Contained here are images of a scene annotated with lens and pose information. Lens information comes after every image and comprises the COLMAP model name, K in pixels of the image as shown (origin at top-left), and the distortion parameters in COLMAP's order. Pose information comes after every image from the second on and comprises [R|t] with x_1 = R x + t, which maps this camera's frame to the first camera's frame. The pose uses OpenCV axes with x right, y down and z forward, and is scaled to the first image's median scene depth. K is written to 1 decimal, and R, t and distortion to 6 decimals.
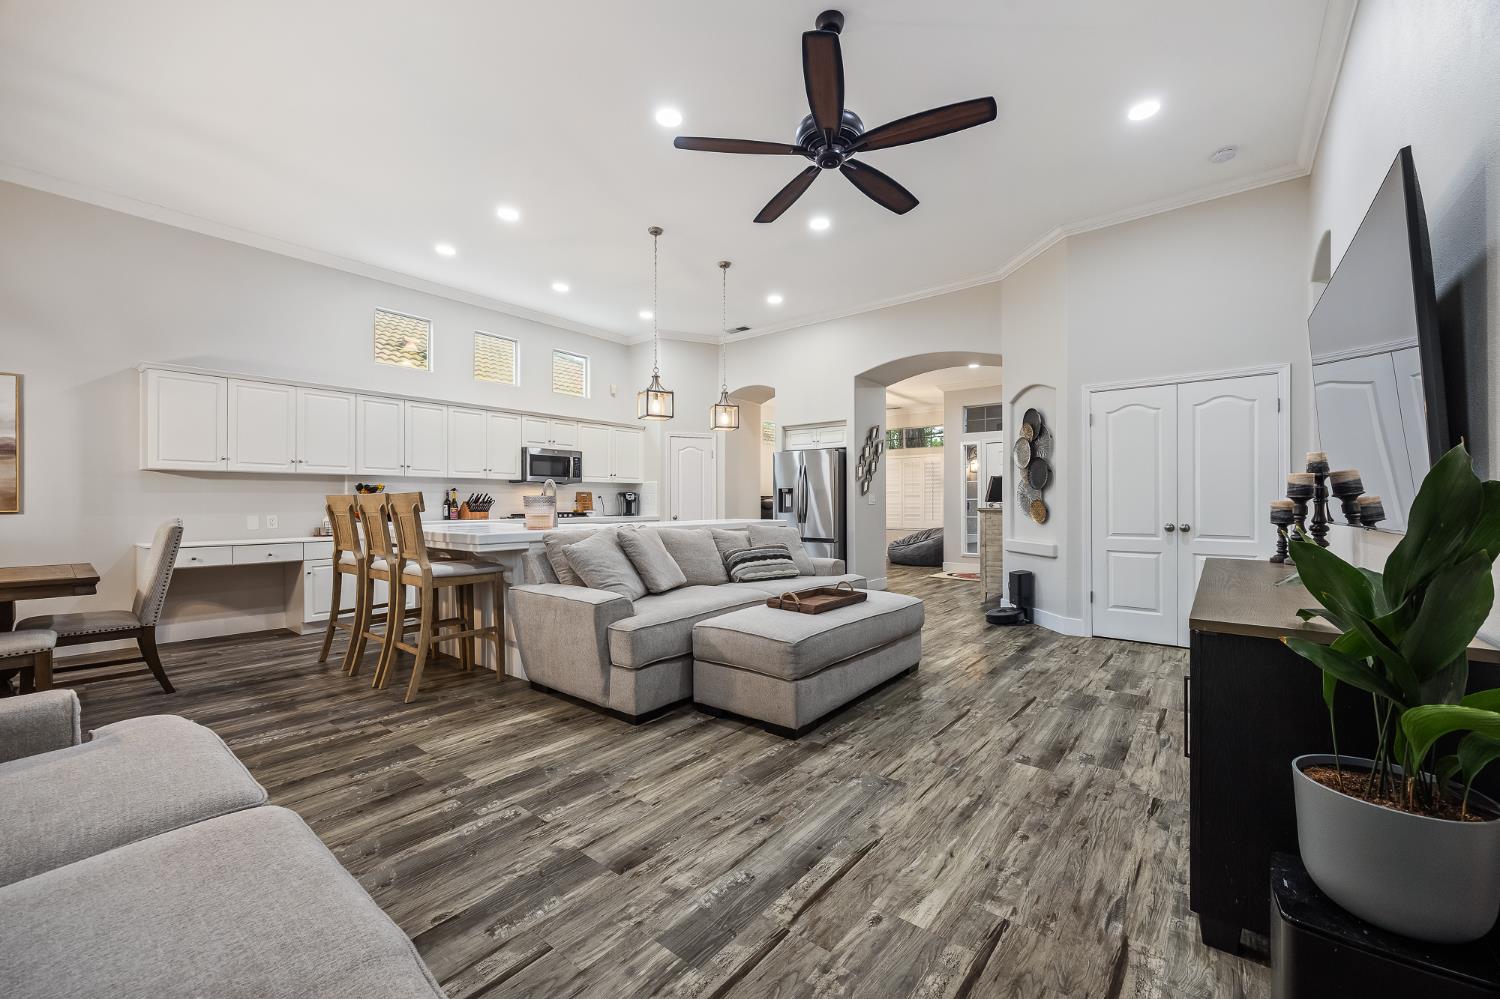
lens RADIAL K [[592.8, 0, 753.5], [0, 592.8, 502.7], [0, 0, 1]] dist [0.001857, 0.000159]
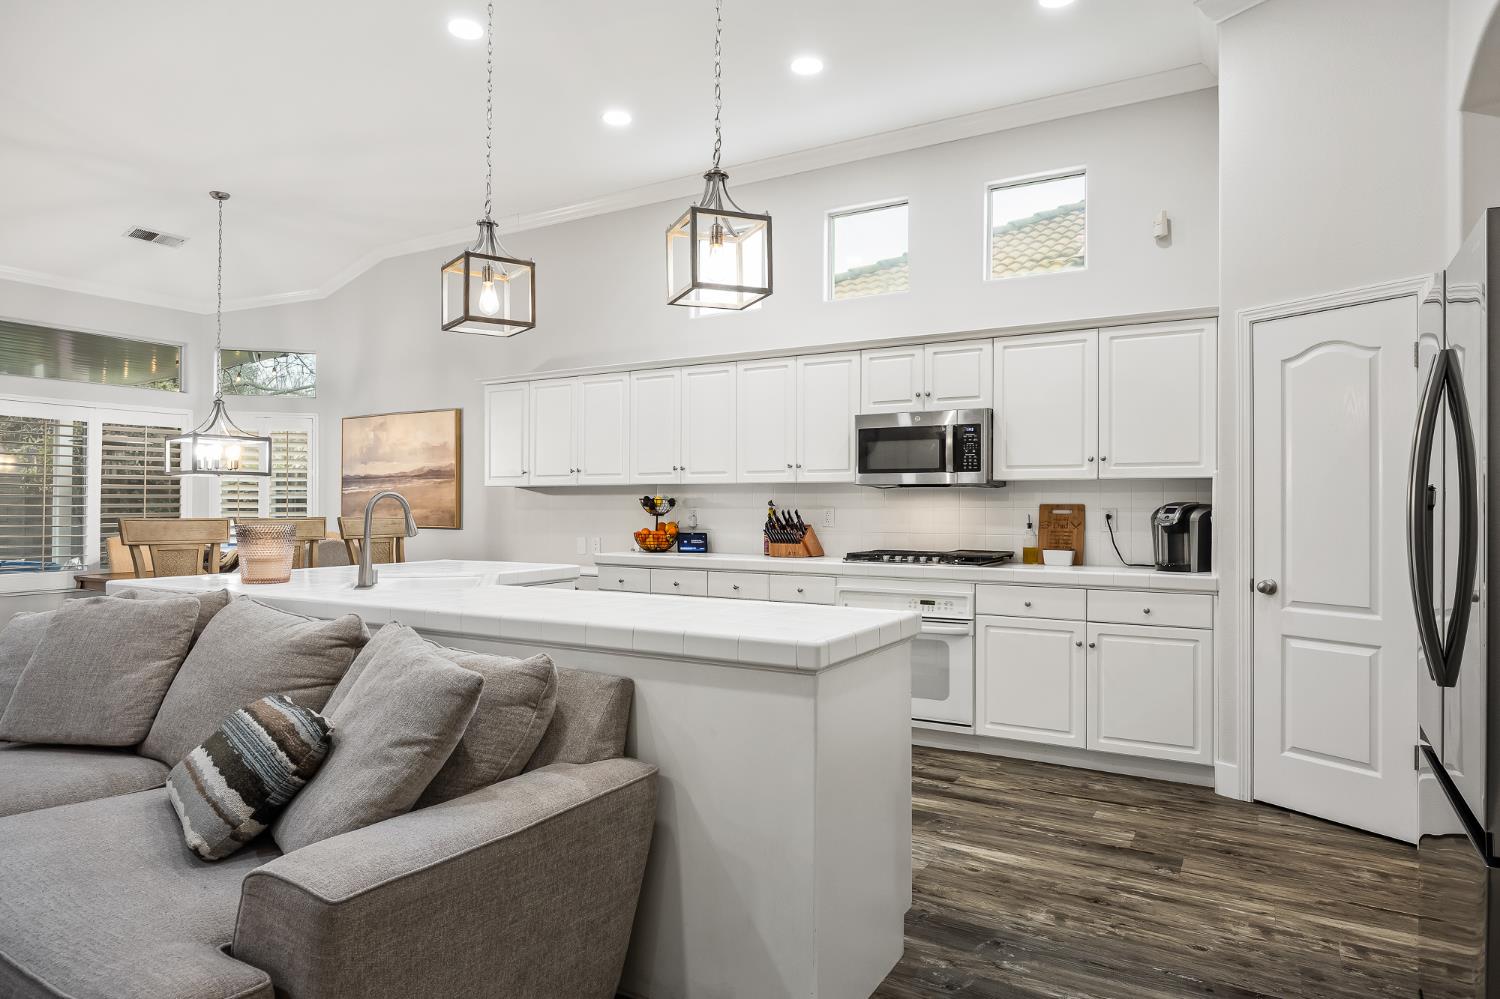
lens RADIAL K [[889.6, 0, 750.0], [0, 889.6, 499.5], [0, 0, 1]] dist [-0.004595, -0.000990]
pose [[0.141428, -0.005120, -0.989935, 0.333151], [-0.004296, 0.999974, -0.005786, -0.019371], [0.989939, 0.005071, 0.141403, 0.810799]]
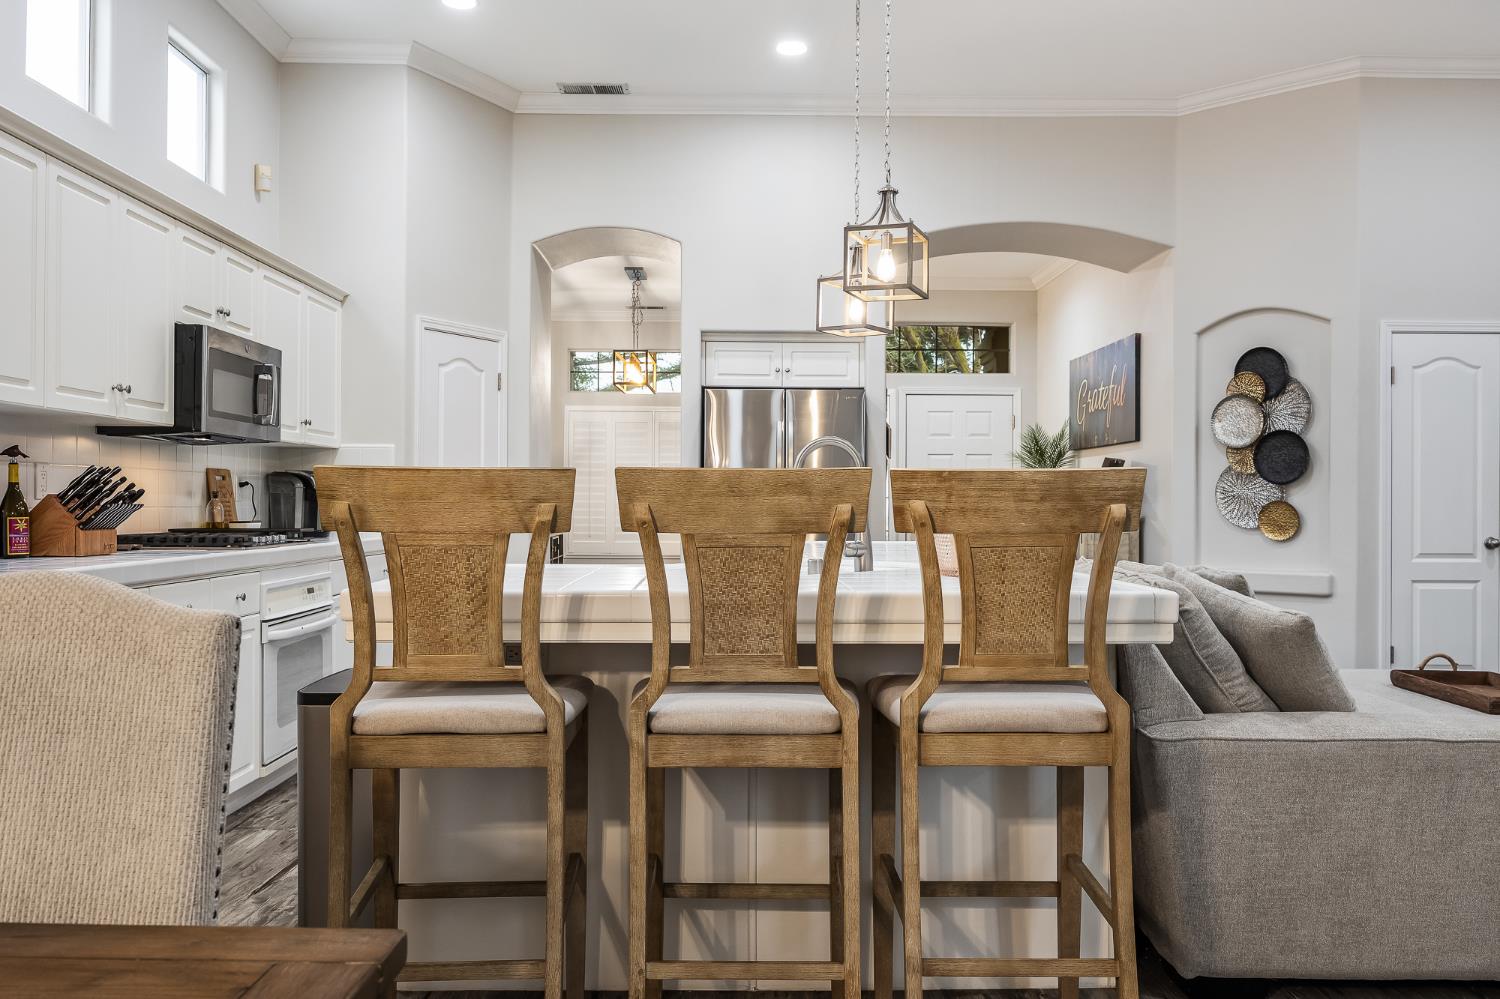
lens RADIAL K [[1238.4, 0, 750.0], [0, 1238.4, 499.5], [0, 0, 1]] dist [0.000422, 0.001613]
pose [[0.773213, 0.006445, 0.634114, -0.579058], [-0.005616, 0.999979, -0.003317, 0.000683], [-0.634121, -0.000997, 0.773233, 0.297220]]
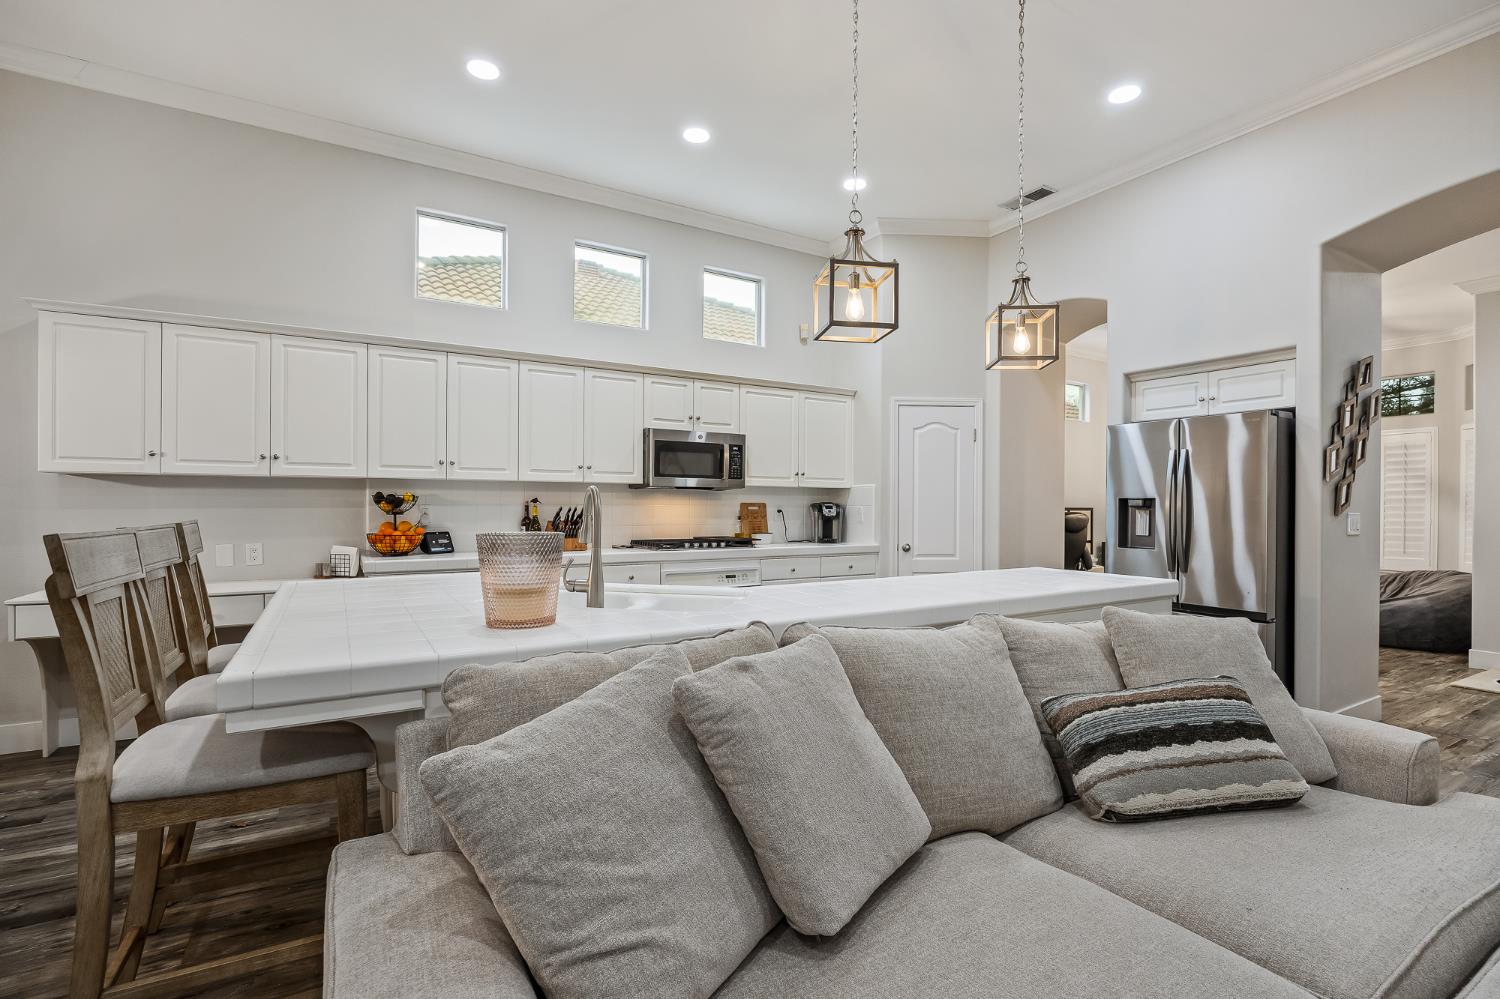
lens RADIAL K [[694.0, 0, 751.5], [0, 694.0, 506.9], [0, 0, 1]] dist [-0.012364, 0.000241]
pose [[0.936371, 0.007140, -0.350938, -0.046430], [-0.006764, 0.999974, 0.002297, -0.017949], [0.350945, 0.000223, 0.936396, 0.391631]]
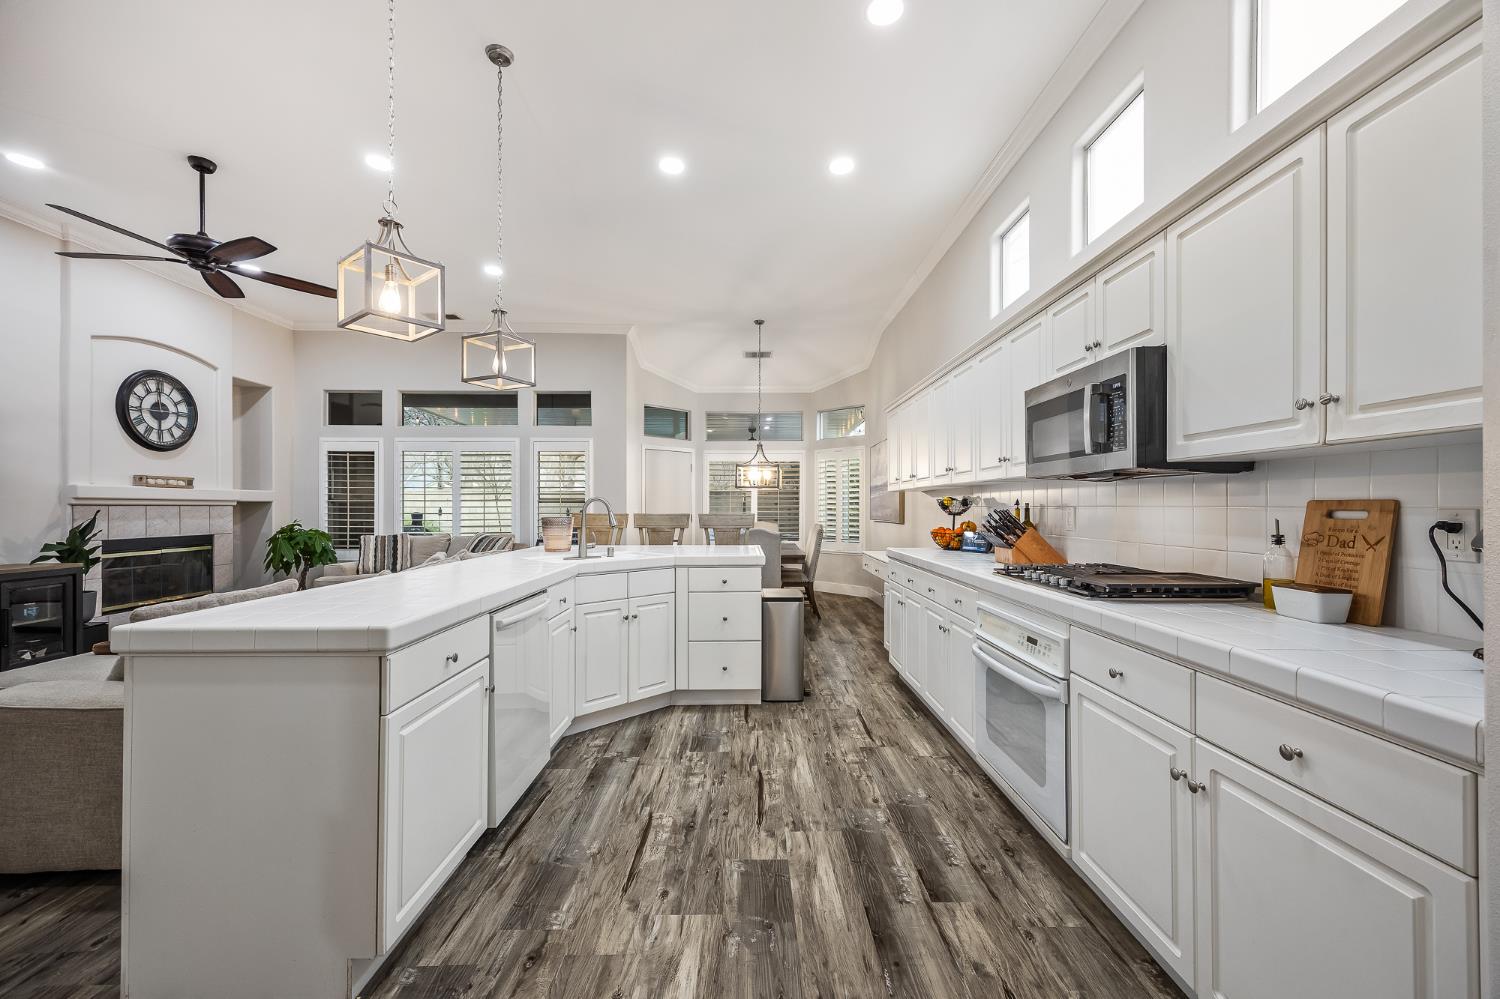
lens RADIAL K [[592.8, 0, 753.5], [0, 592.8, 502.7], [0, 0, 1]] dist [0.001857, 0.000159]
pose [[-0.776370, -0.001848, -0.630275, 0.004452], [0.000849, 0.999992, -0.003977, -0.018844], [0.630277, -0.003623, -0.776362, 1.189941]]
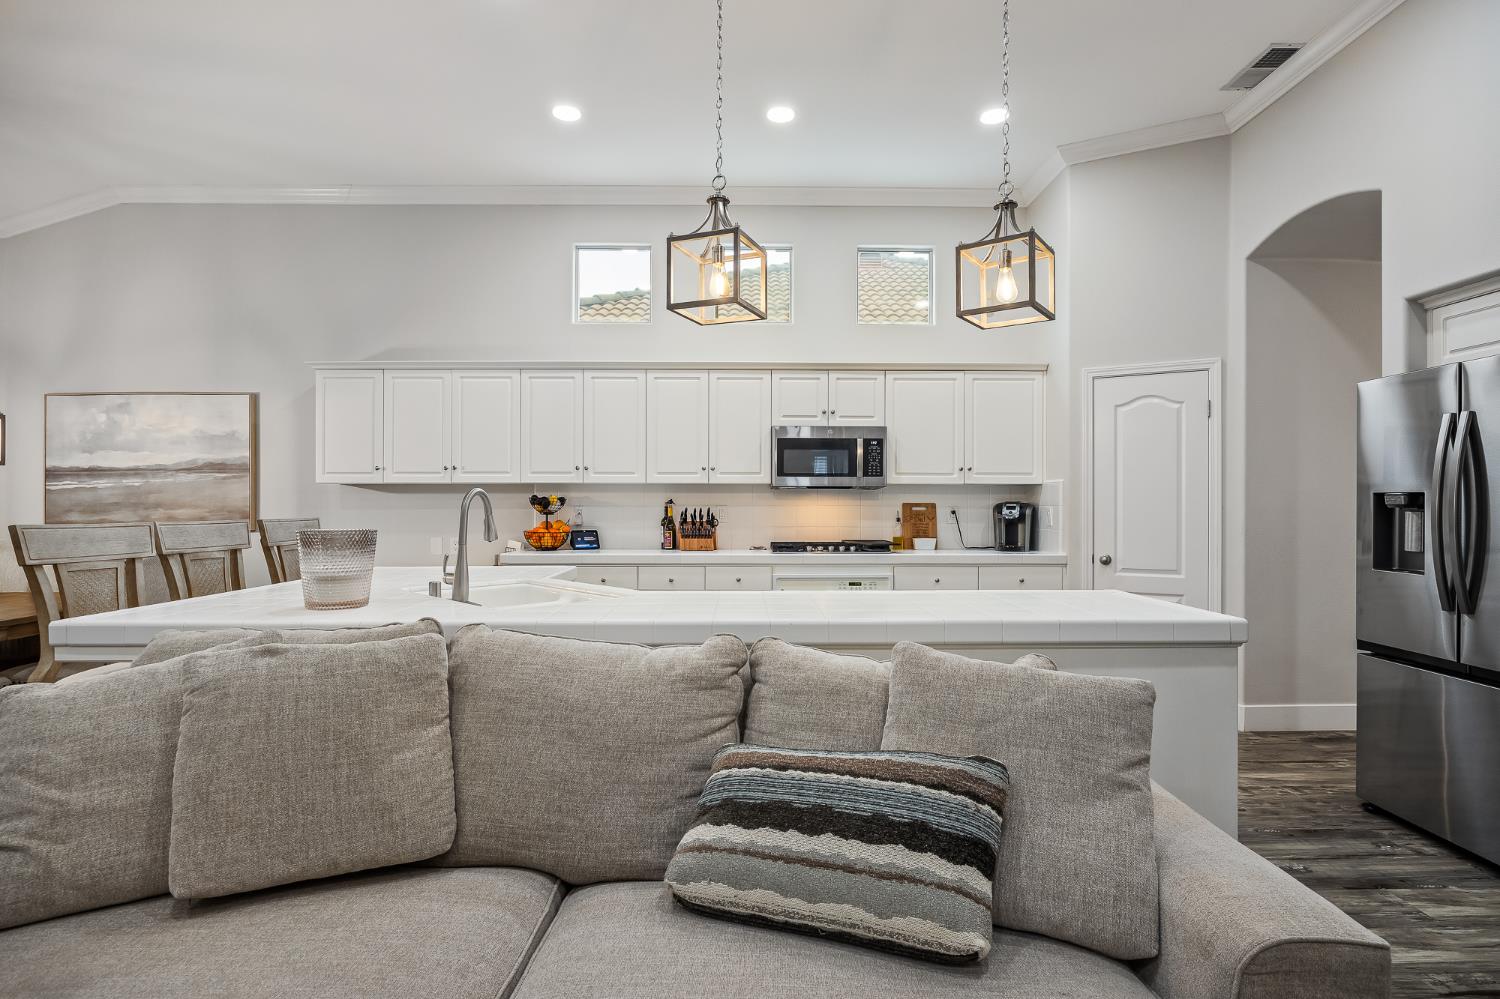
lens RADIAL K [[729.9, 0, 749.8], [0, 729.9, 504.4], [0, 0, 1]] dist [-0.009624, -0.000264]
pose [[0.628379, 0.002418, -0.777904, 0.147412], [-0.003474, 0.999994, 0.000302, -0.018879], [0.777900, 0.002512, 0.628383, 0.544318]]
